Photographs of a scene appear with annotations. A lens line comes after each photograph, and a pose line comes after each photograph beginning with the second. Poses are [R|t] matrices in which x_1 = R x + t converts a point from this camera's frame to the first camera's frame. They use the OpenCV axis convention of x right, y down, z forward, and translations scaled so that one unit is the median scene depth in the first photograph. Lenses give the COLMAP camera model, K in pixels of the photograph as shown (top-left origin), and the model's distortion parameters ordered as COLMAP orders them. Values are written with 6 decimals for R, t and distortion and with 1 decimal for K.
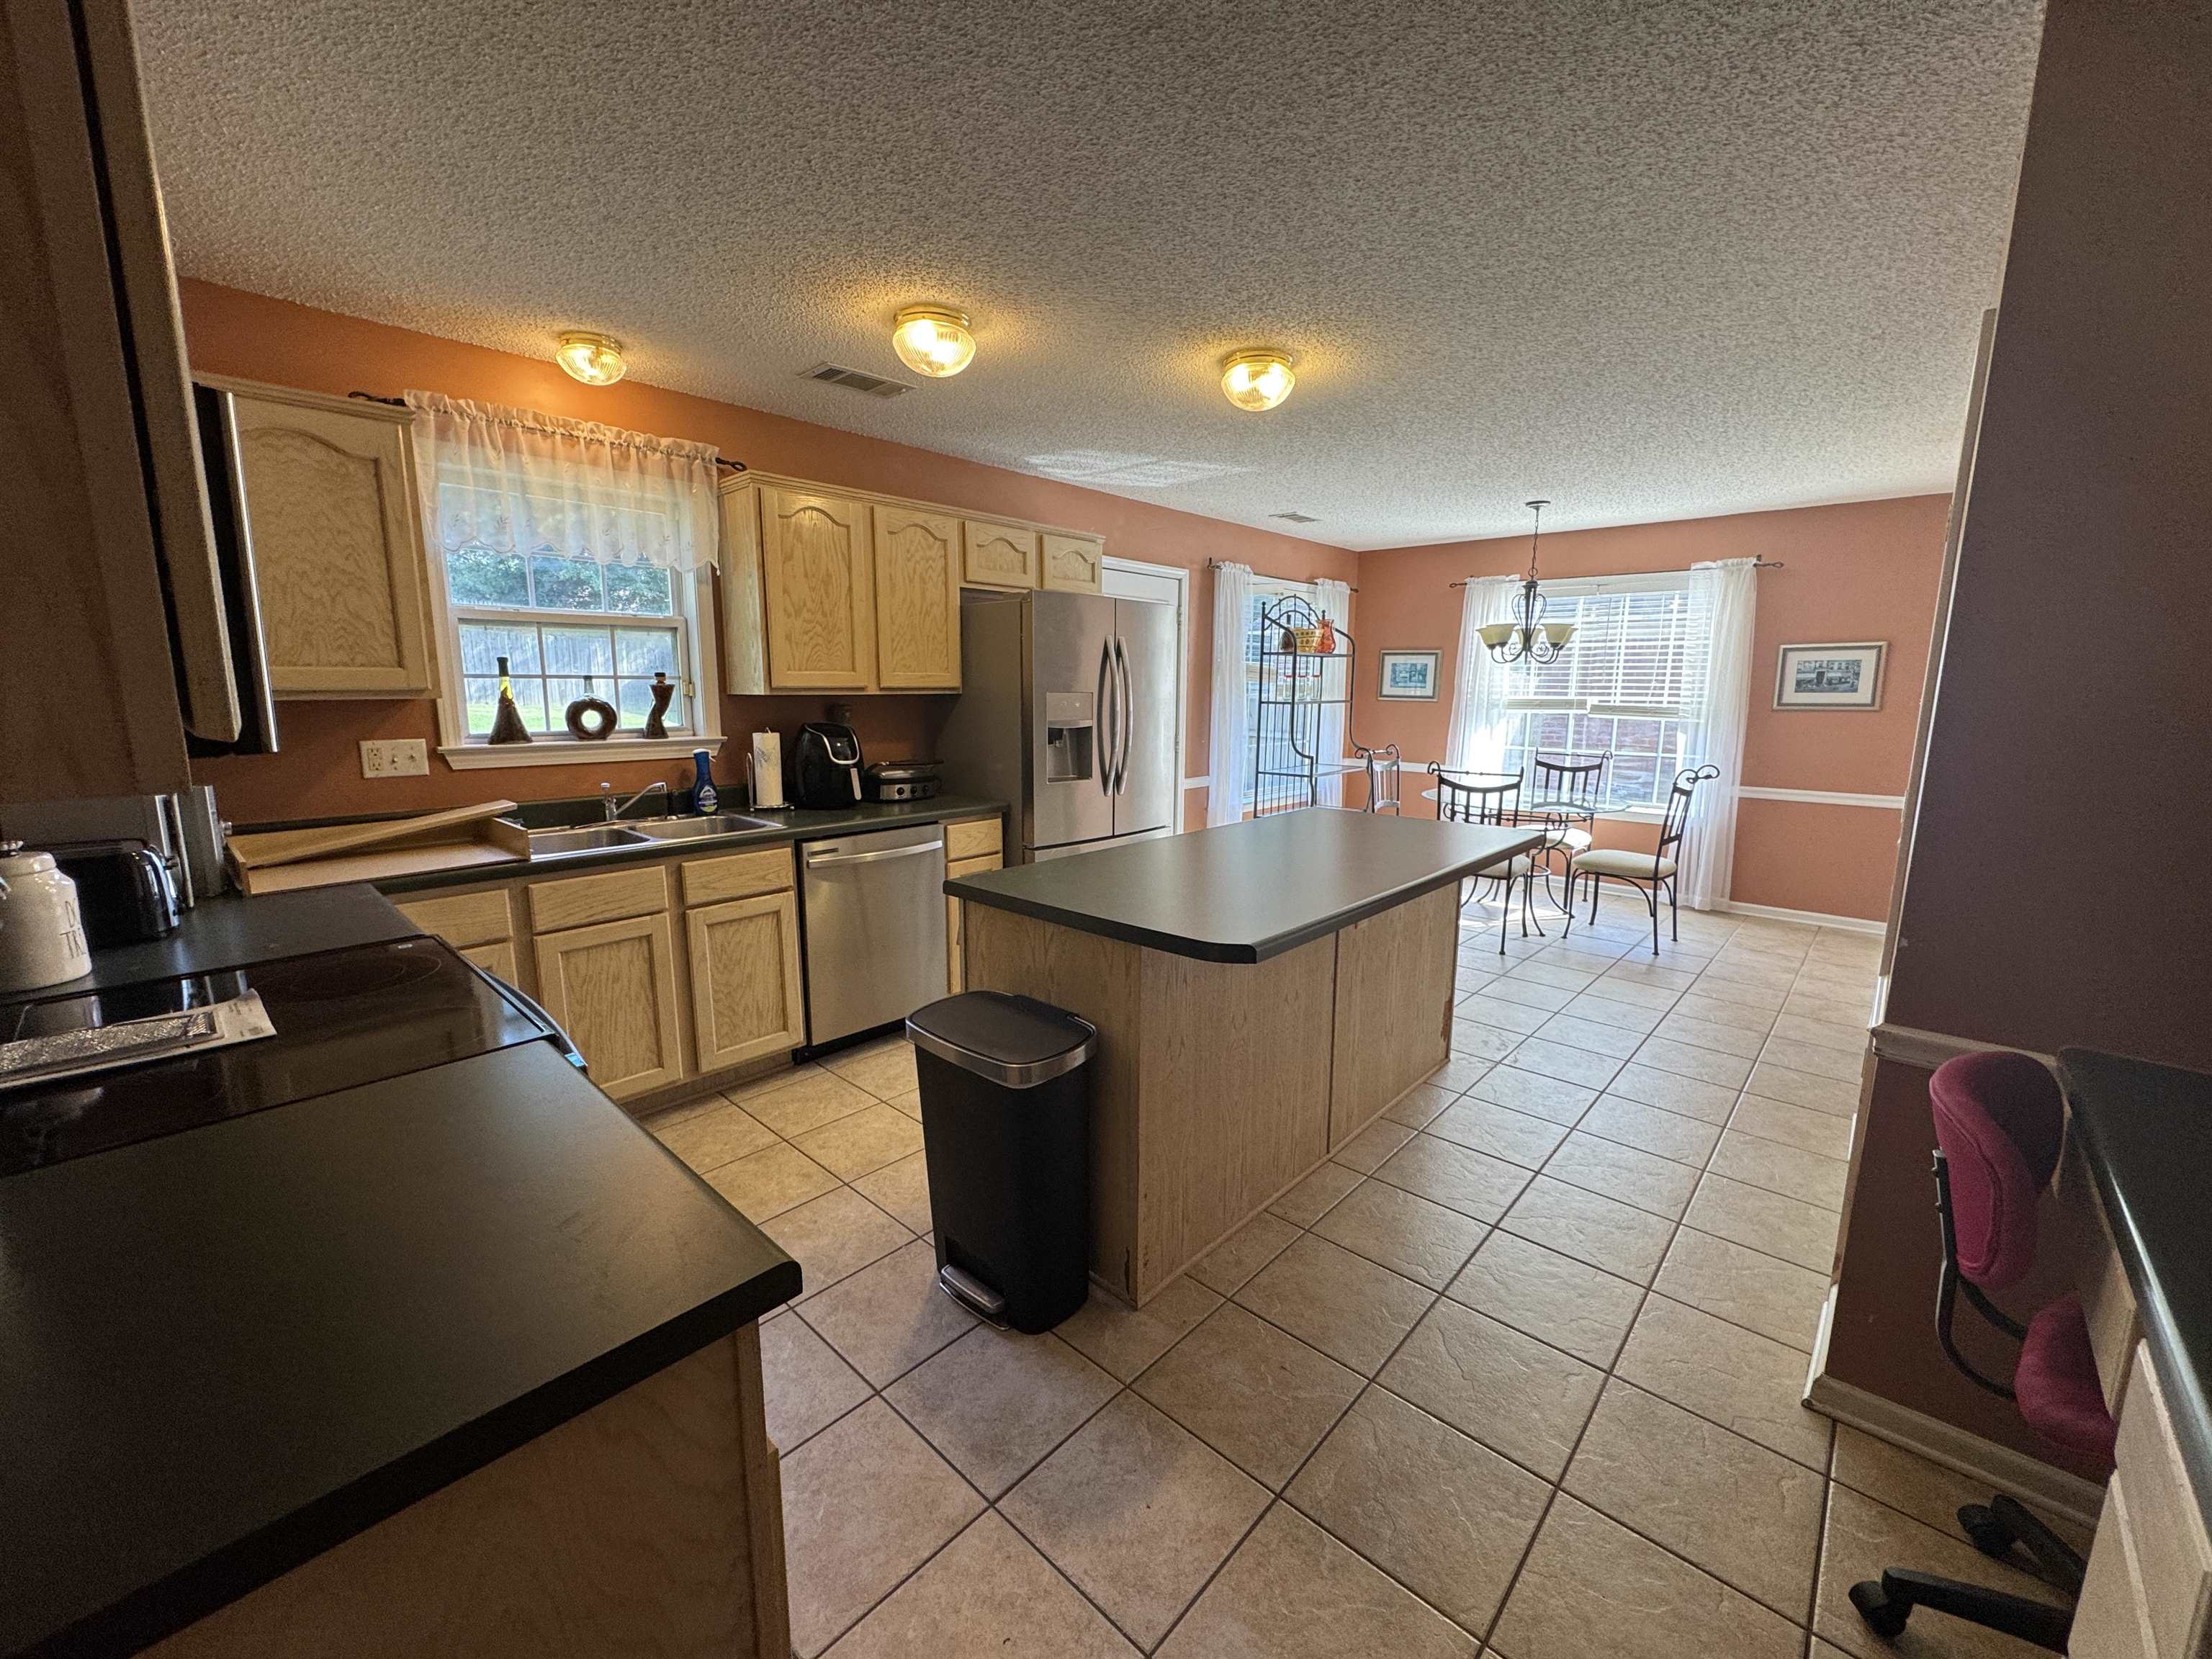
lens RADIAL K [[881.0, 0, 1106.5], [0, 881.0, 828.7], [0, 0, 1]] dist [0.001009, -0.000070]
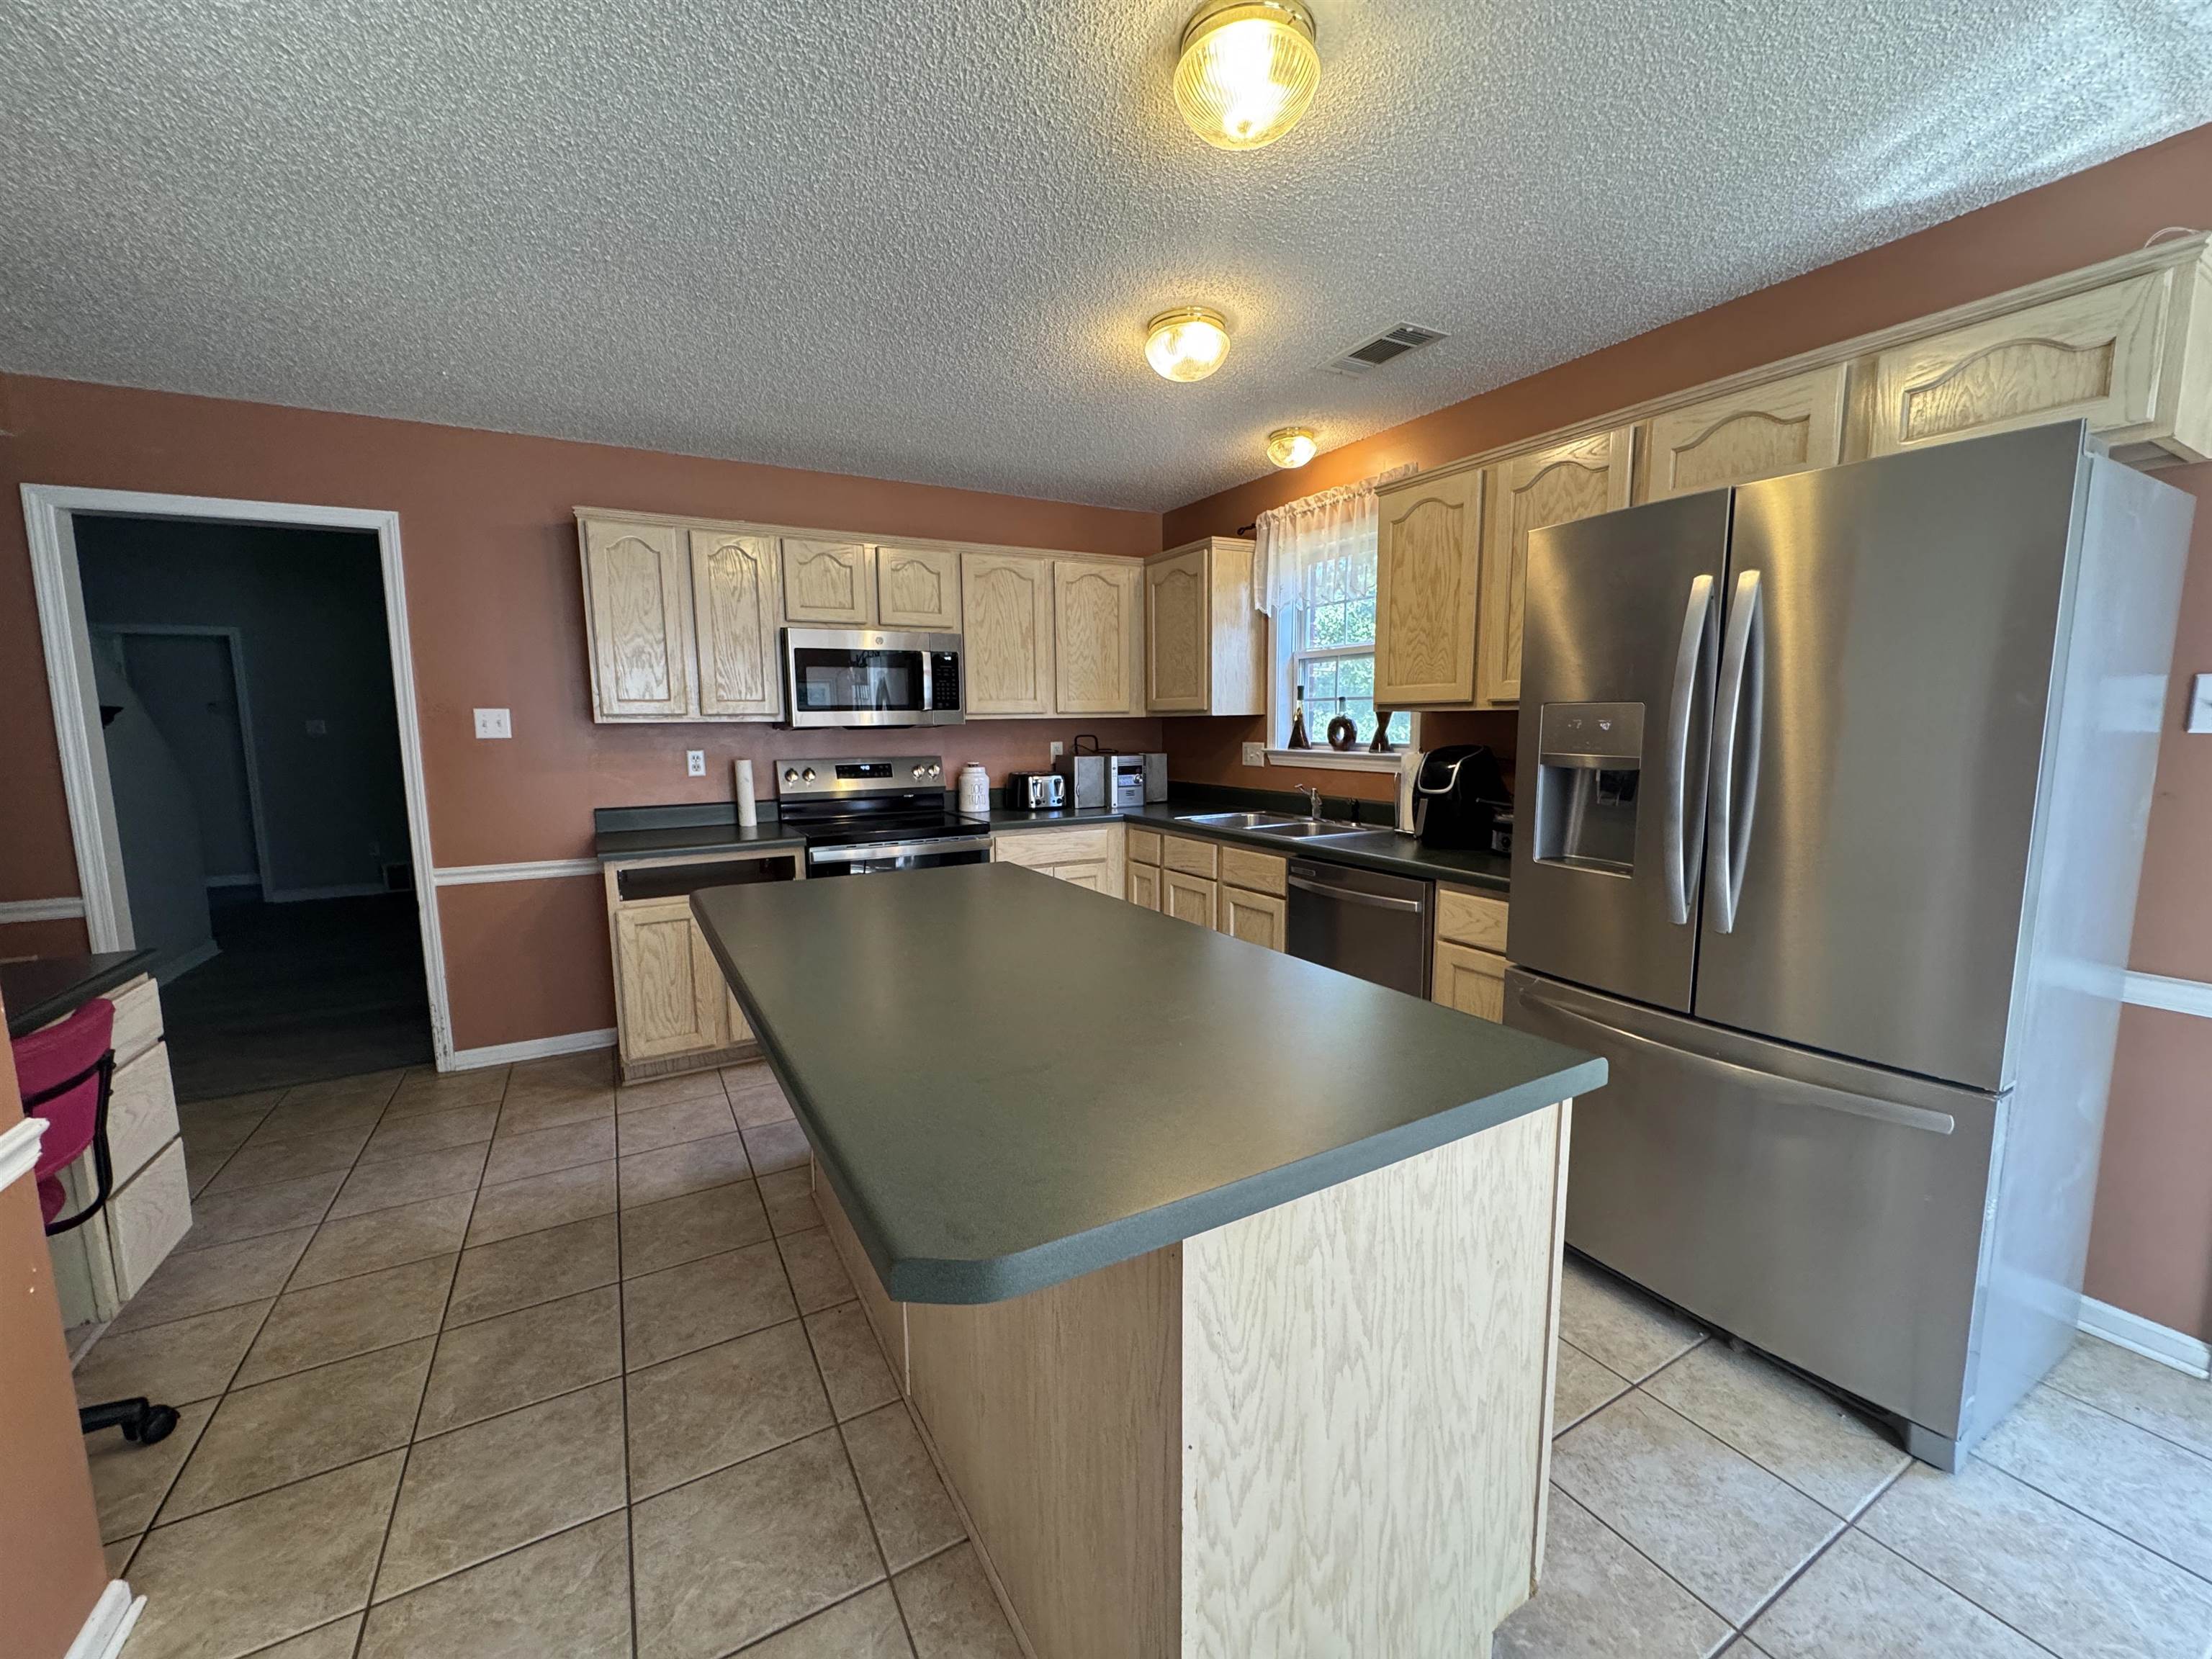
lens RADIAL K [[881.0, 0, 1107.8], [0, 881.0, 831.4], [0, 0, 1]] dist [0.001009, -0.000070]
pose [[-0.301843, 0.117672, -0.946068, 0.668976], [-0.148067, 0.974525, 0.168452, -0.149838], [0.941789, 0.190928, -0.276731, 1.061368]]
